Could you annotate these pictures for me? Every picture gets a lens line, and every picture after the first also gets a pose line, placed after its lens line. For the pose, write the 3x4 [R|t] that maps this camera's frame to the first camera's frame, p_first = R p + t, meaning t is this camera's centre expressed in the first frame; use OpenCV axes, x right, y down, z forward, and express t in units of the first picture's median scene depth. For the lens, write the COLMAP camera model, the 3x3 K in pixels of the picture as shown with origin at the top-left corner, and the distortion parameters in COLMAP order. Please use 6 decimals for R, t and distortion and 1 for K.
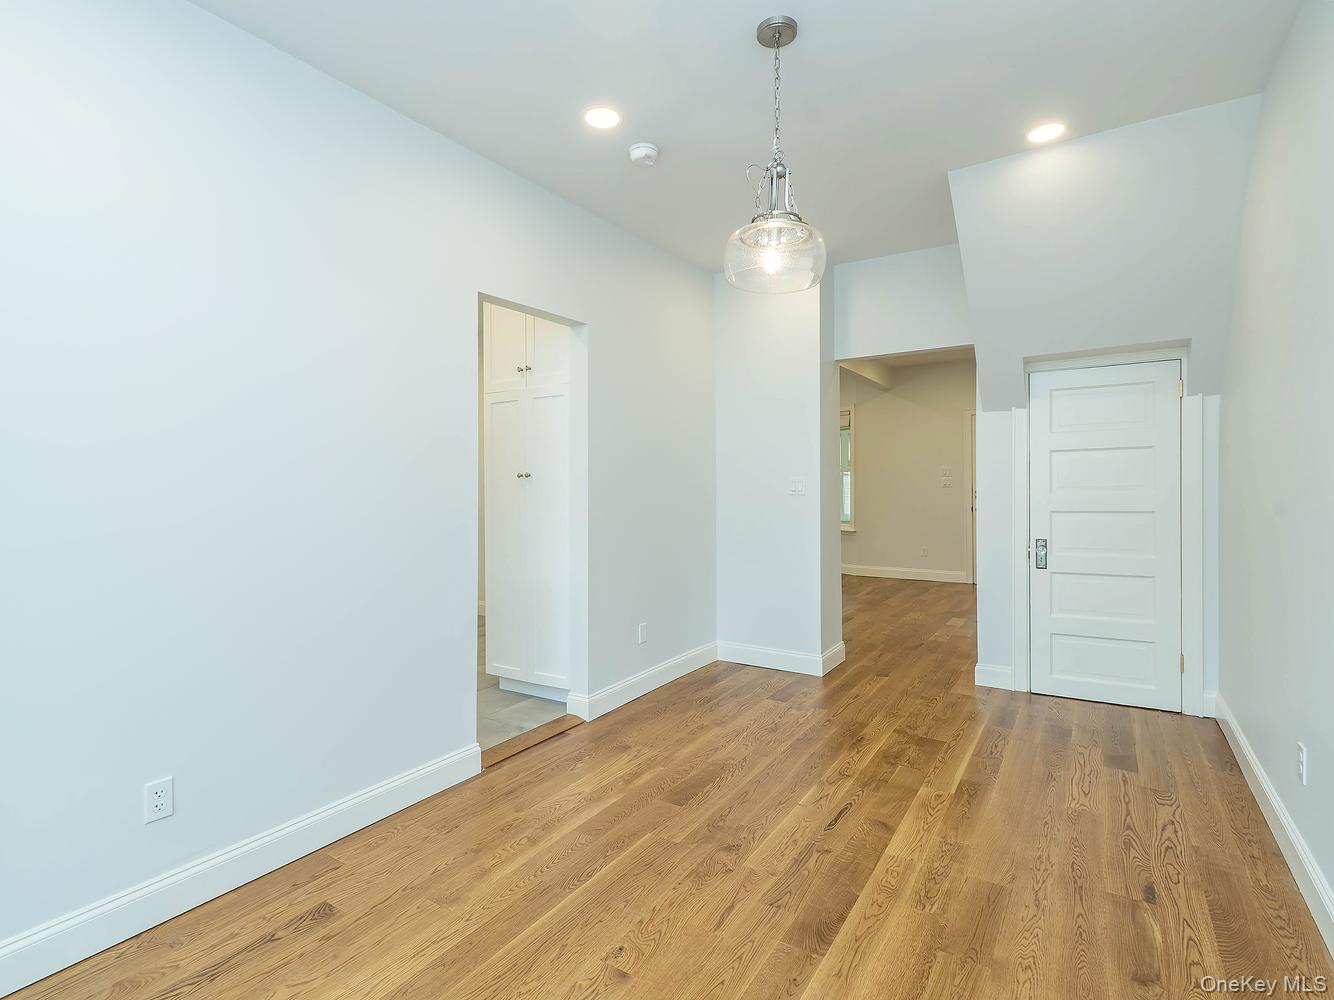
lens RADIAL K [[650.9, 0, 685.3], [0, 650.9, 478.2], [0, 0, 1]] dist [0.010862, -0.002973]
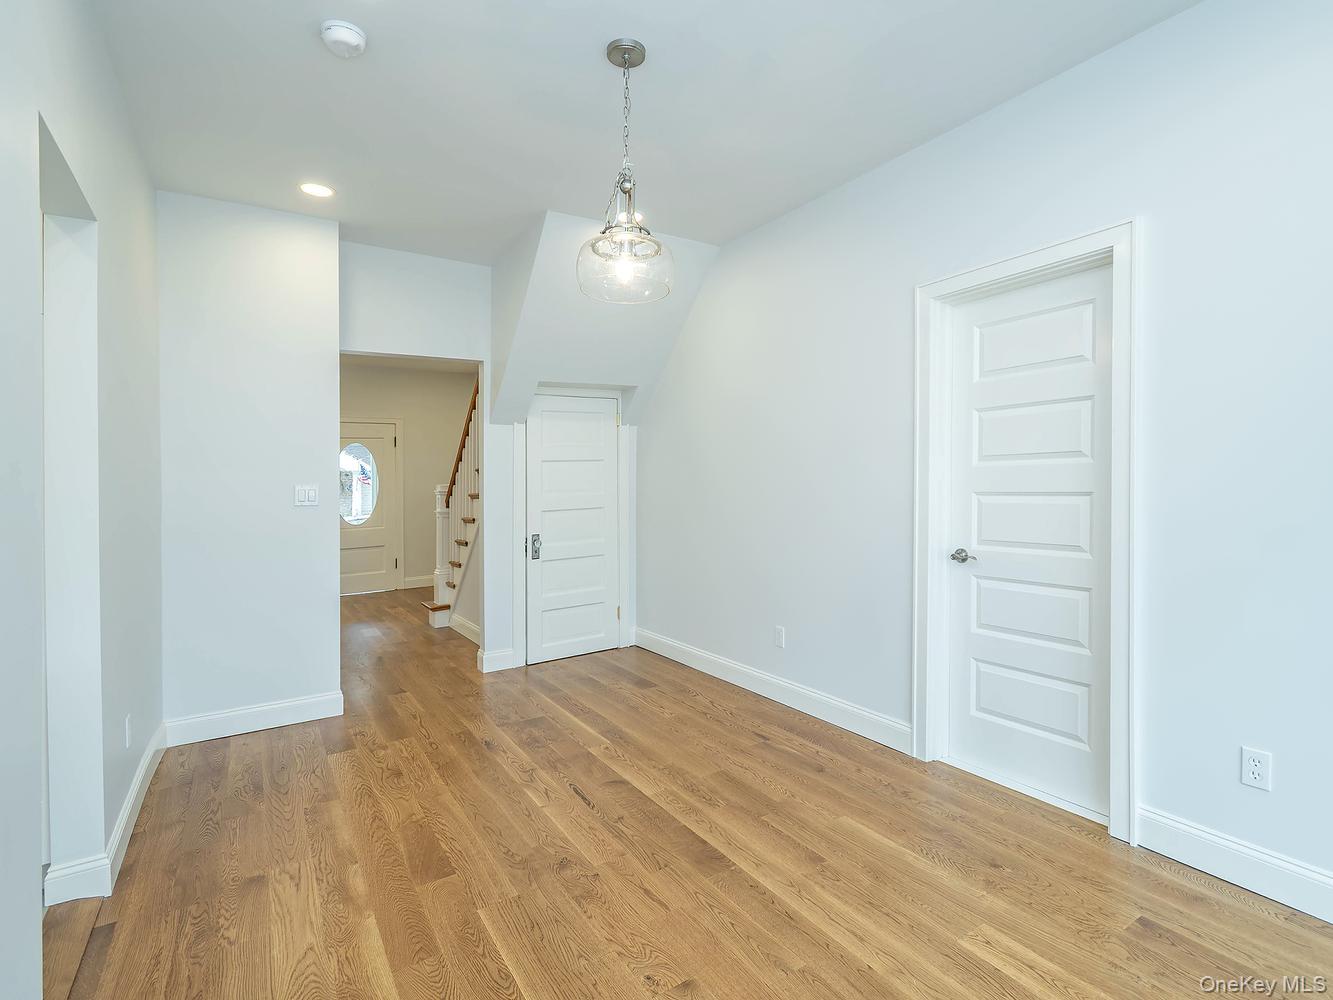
lens RADIAL K [[650.4, 0, 666.9], [0, 650.4, 499.4], [0, 0, 1]] dist [0.010862, -0.002973]
pose [[0.439280, -0.027706, 0.897923, -0.557572], [0.016099, 0.999607, 0.022968, 0.007194], [-0.898206, 0.004366, 0.439553, 0.343099]]
